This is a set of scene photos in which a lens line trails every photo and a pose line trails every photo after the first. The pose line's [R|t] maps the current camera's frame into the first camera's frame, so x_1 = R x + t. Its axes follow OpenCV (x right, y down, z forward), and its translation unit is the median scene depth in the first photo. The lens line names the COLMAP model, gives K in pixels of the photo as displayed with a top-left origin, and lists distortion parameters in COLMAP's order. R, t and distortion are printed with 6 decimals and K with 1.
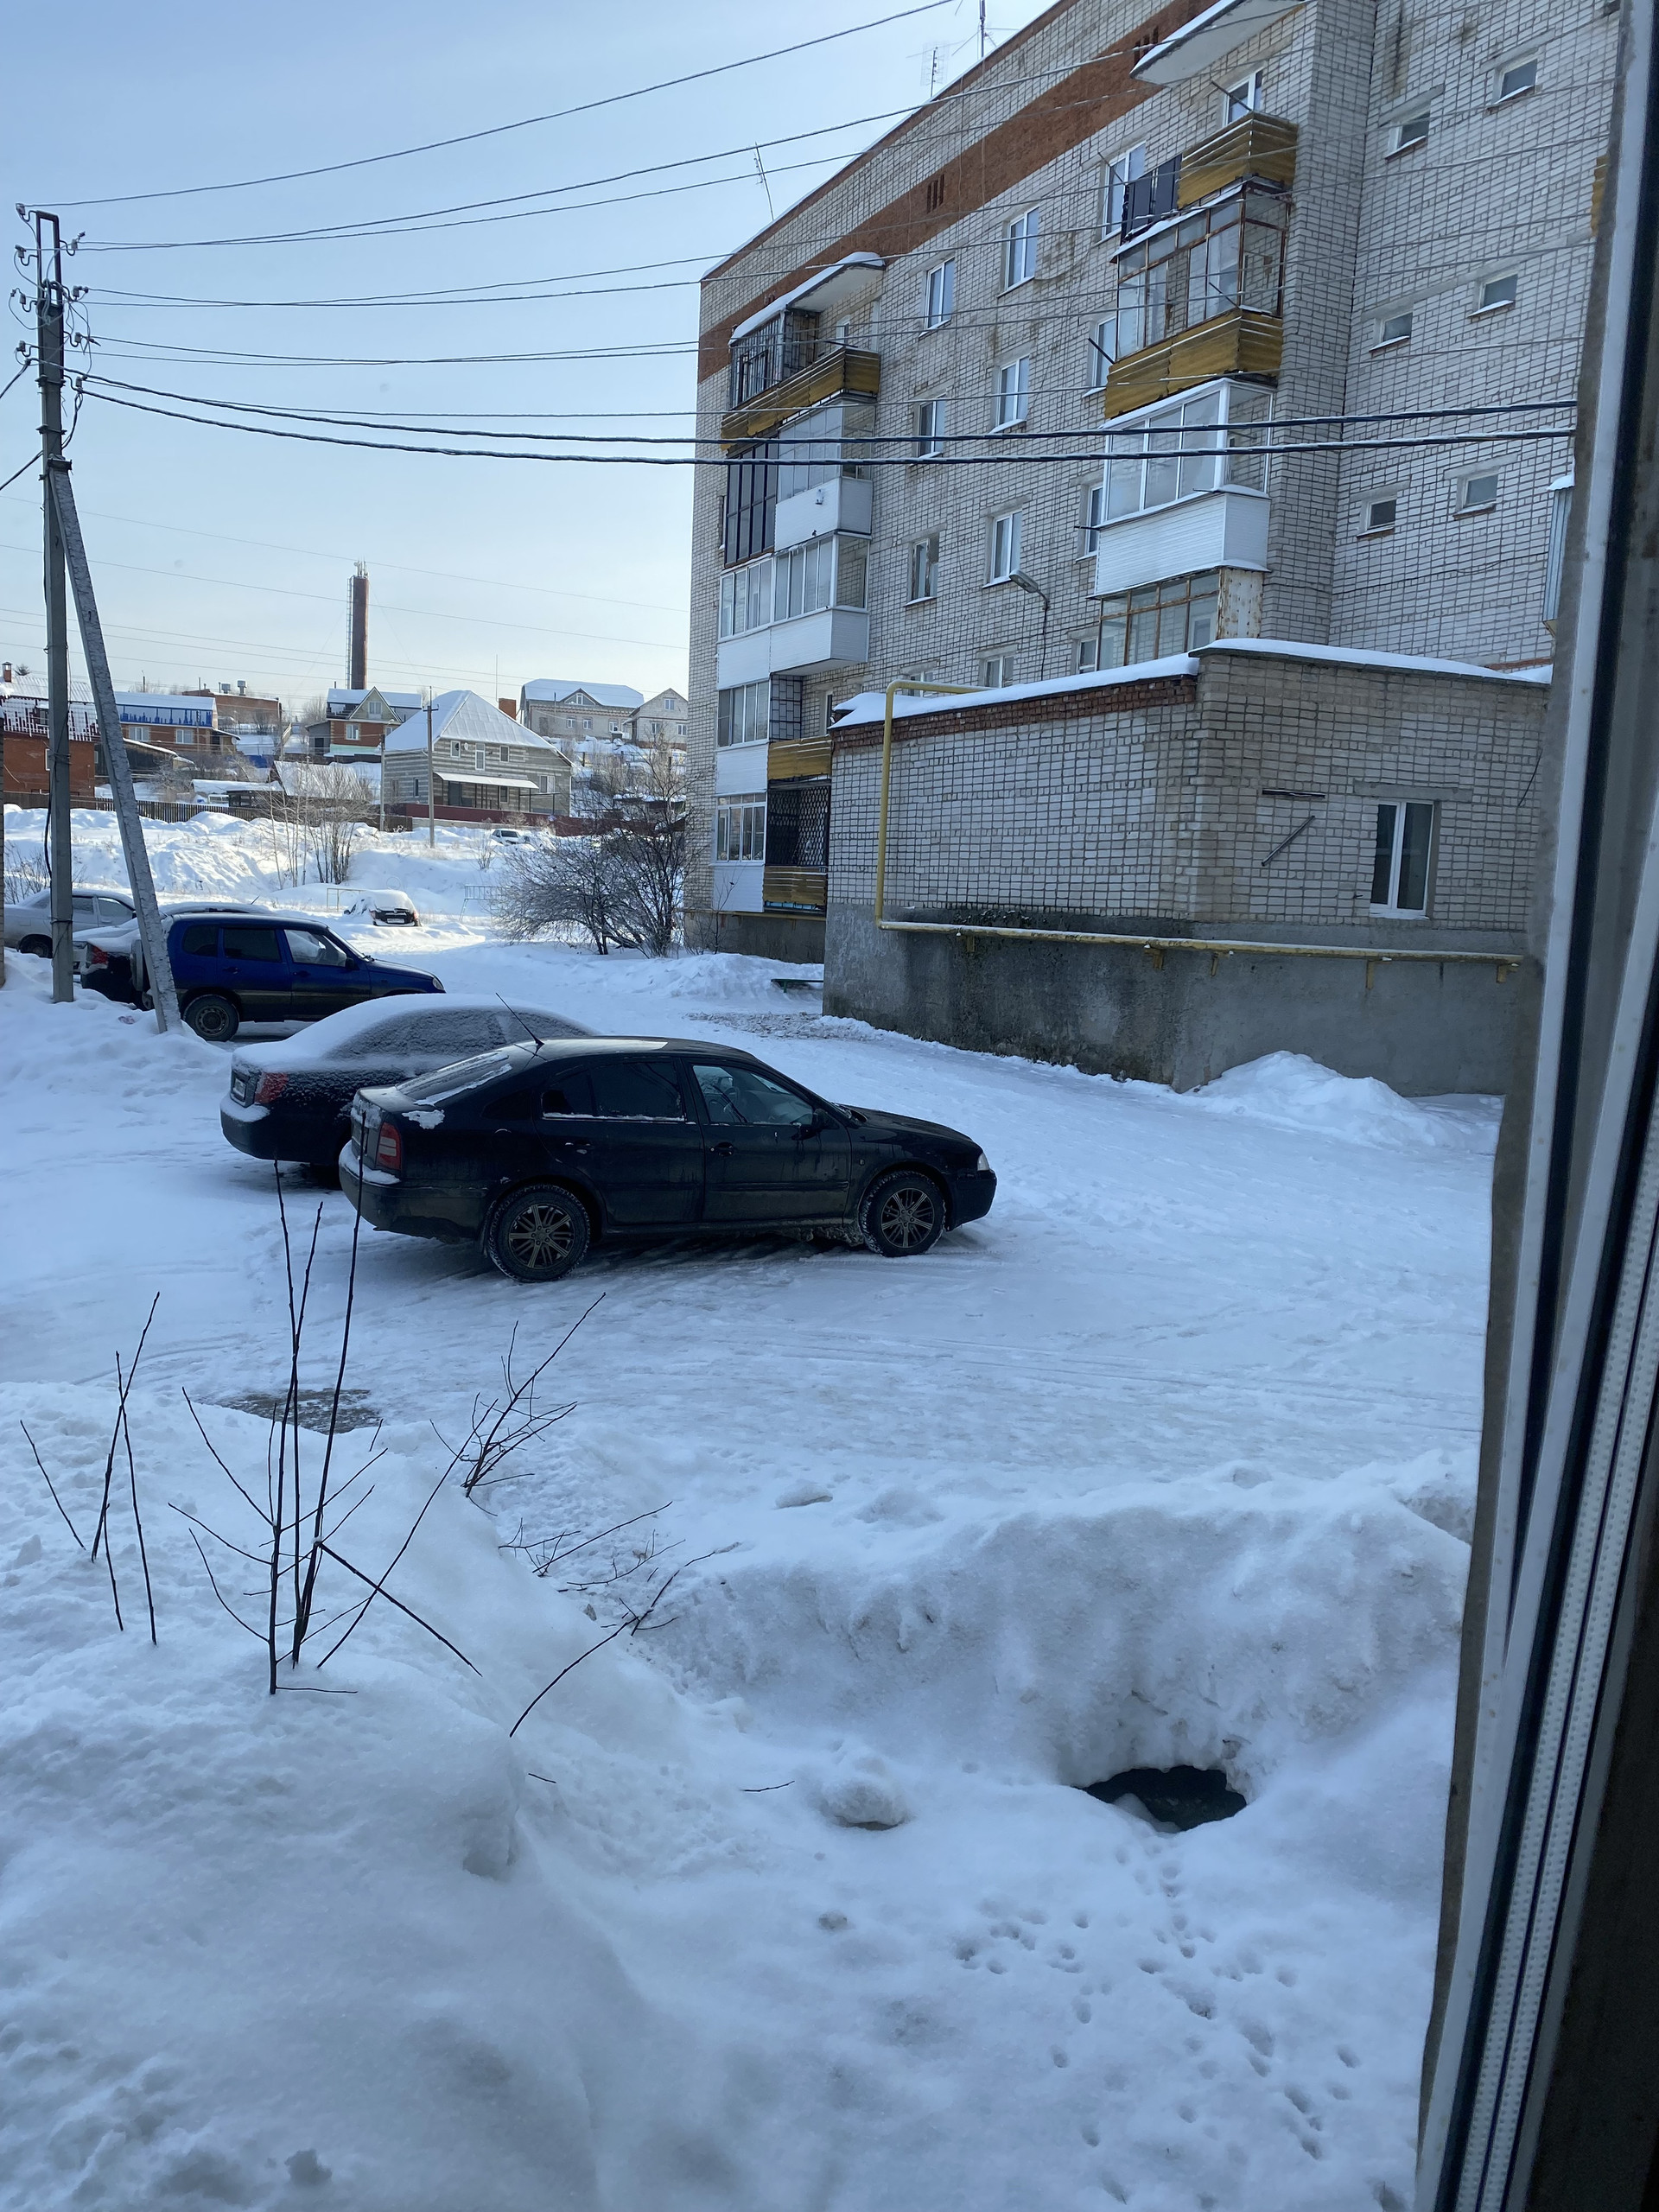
lens RADIAL K [[1691.9, 0, 829.5], [0, 1691.9, 1106.0], [0, 0, 1]] dist [0.067643, -0.084938]
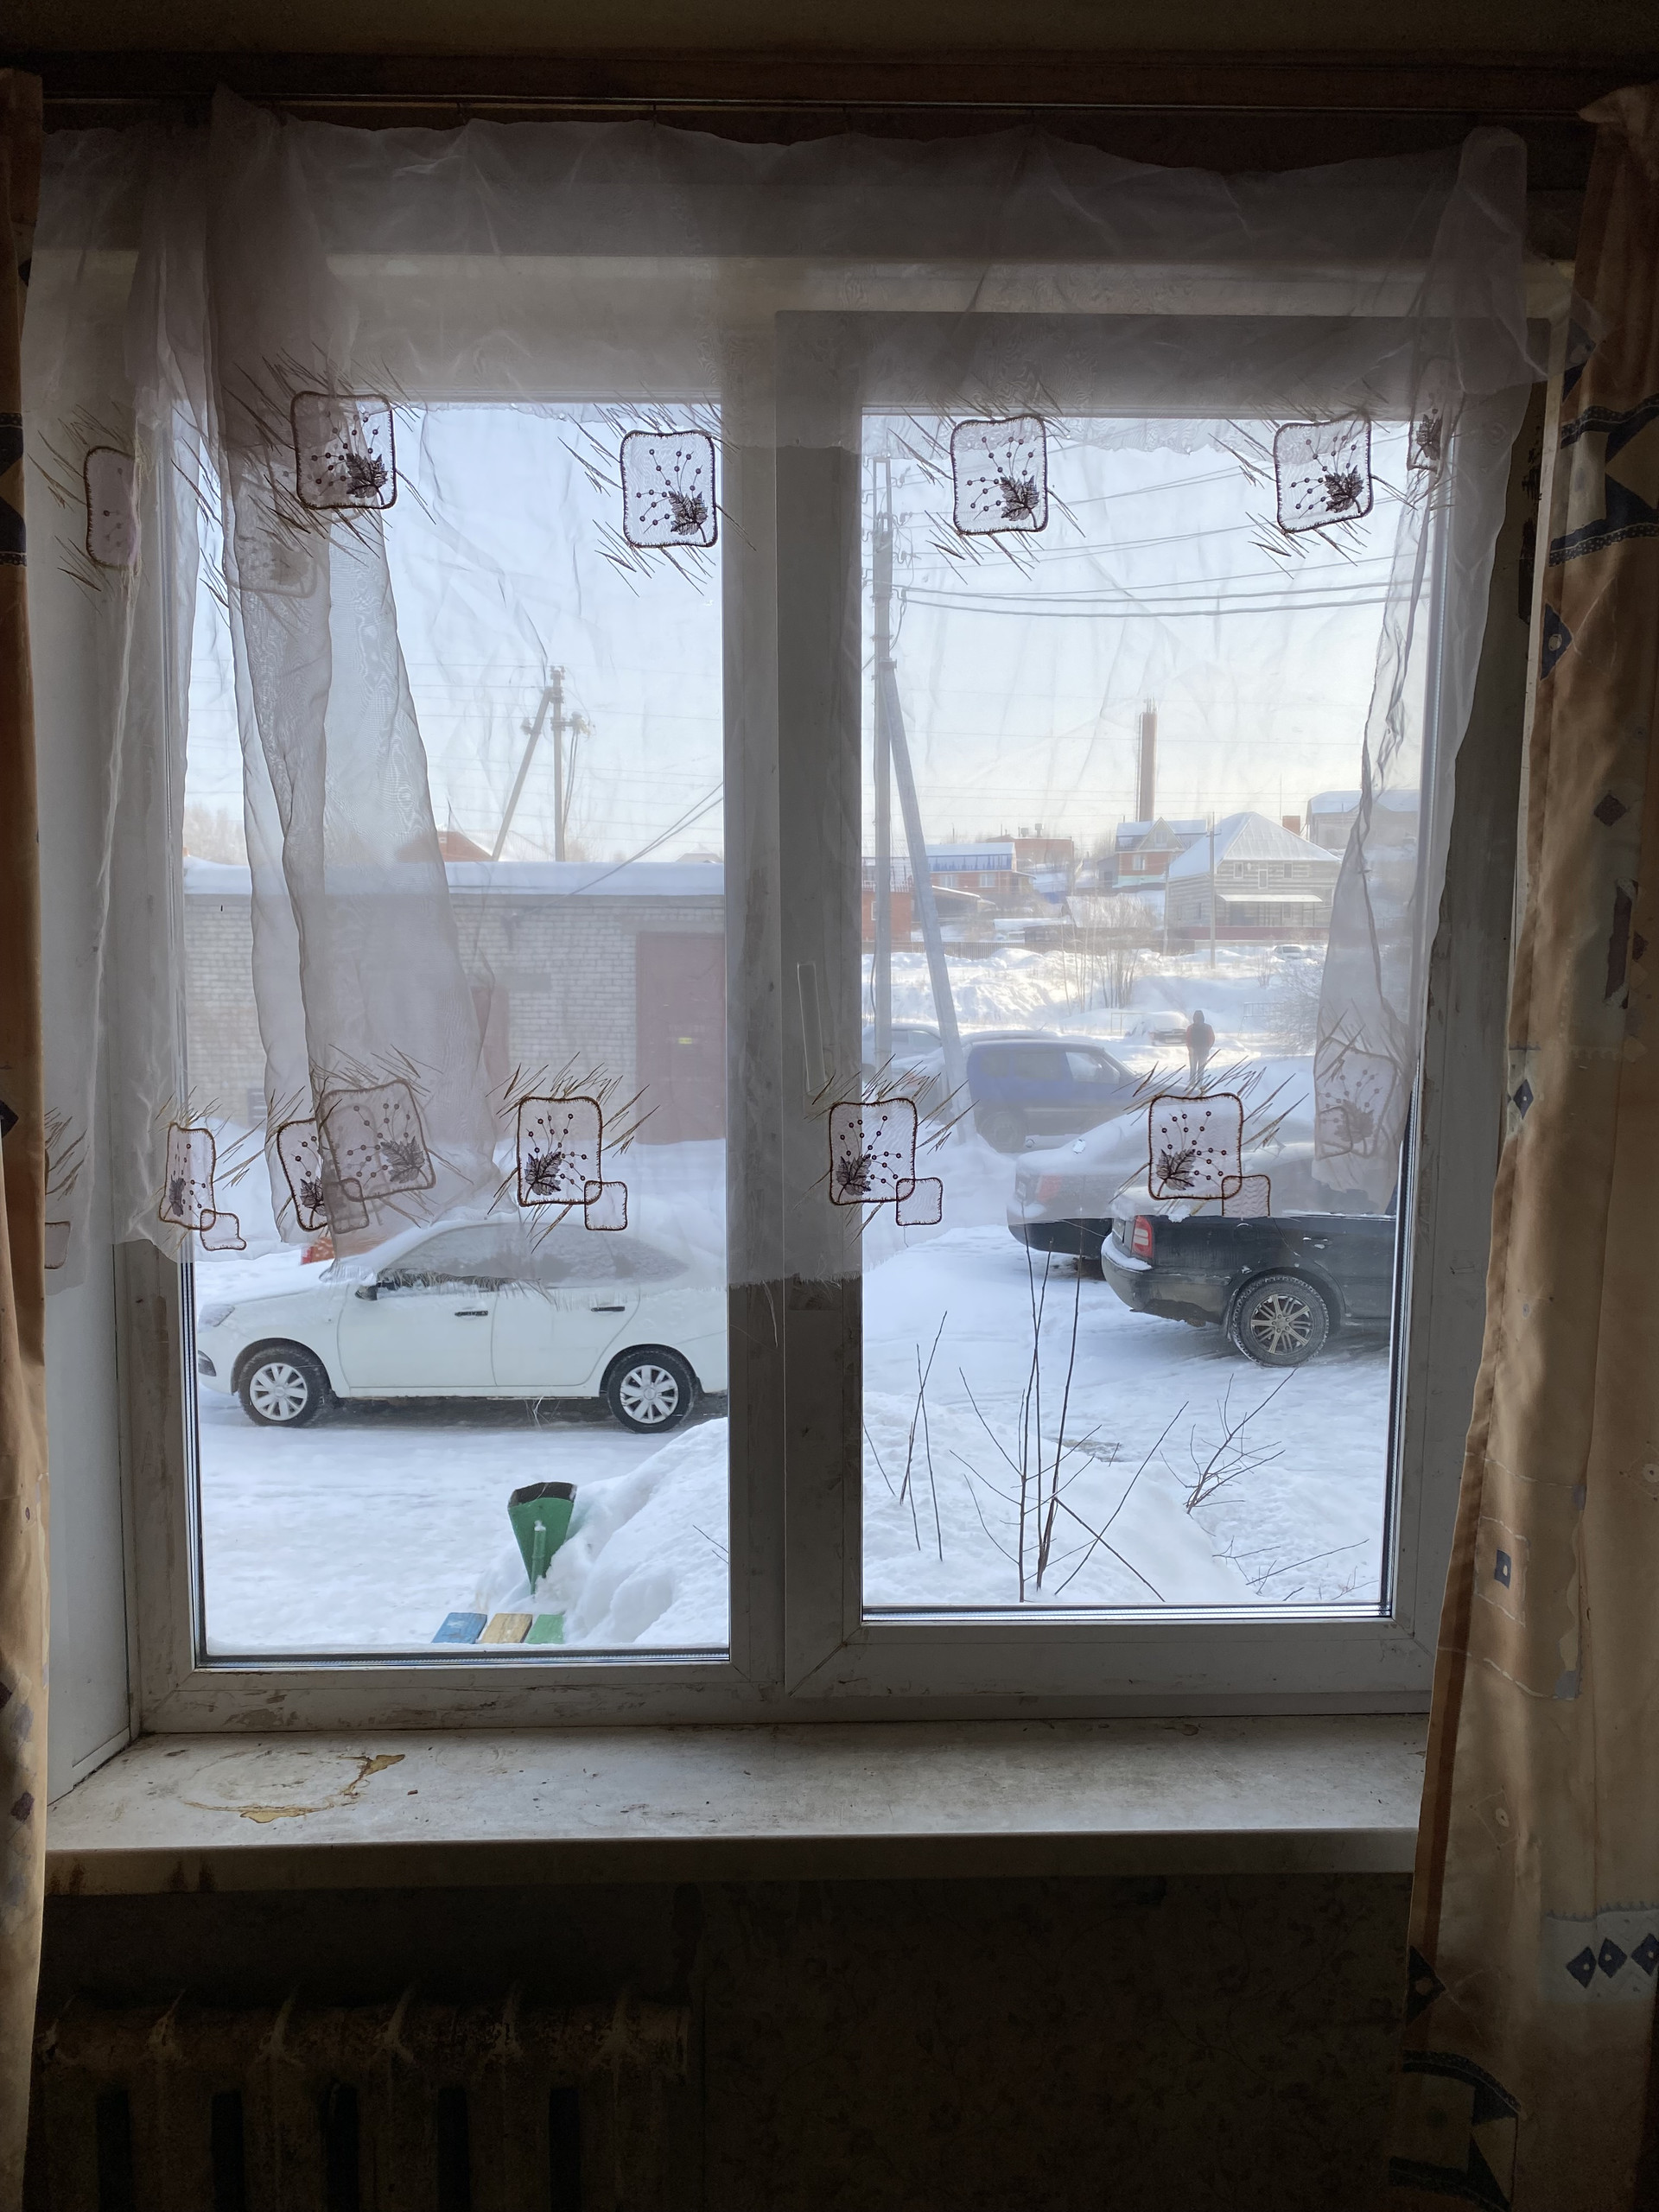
lens RADIAL K [[1691.9, 0, 829.5], [0, 1691.9, 1106.0], [0, 0, 1]] dist [0.067643, -0.084938]
pose [[0.899520, -0.016366, -0.436572, 0.045873], [-0.014213, 0.997673, -0.066686, 0.014664], [0.436647, 0.066190, 0.897194, -0.104490]]
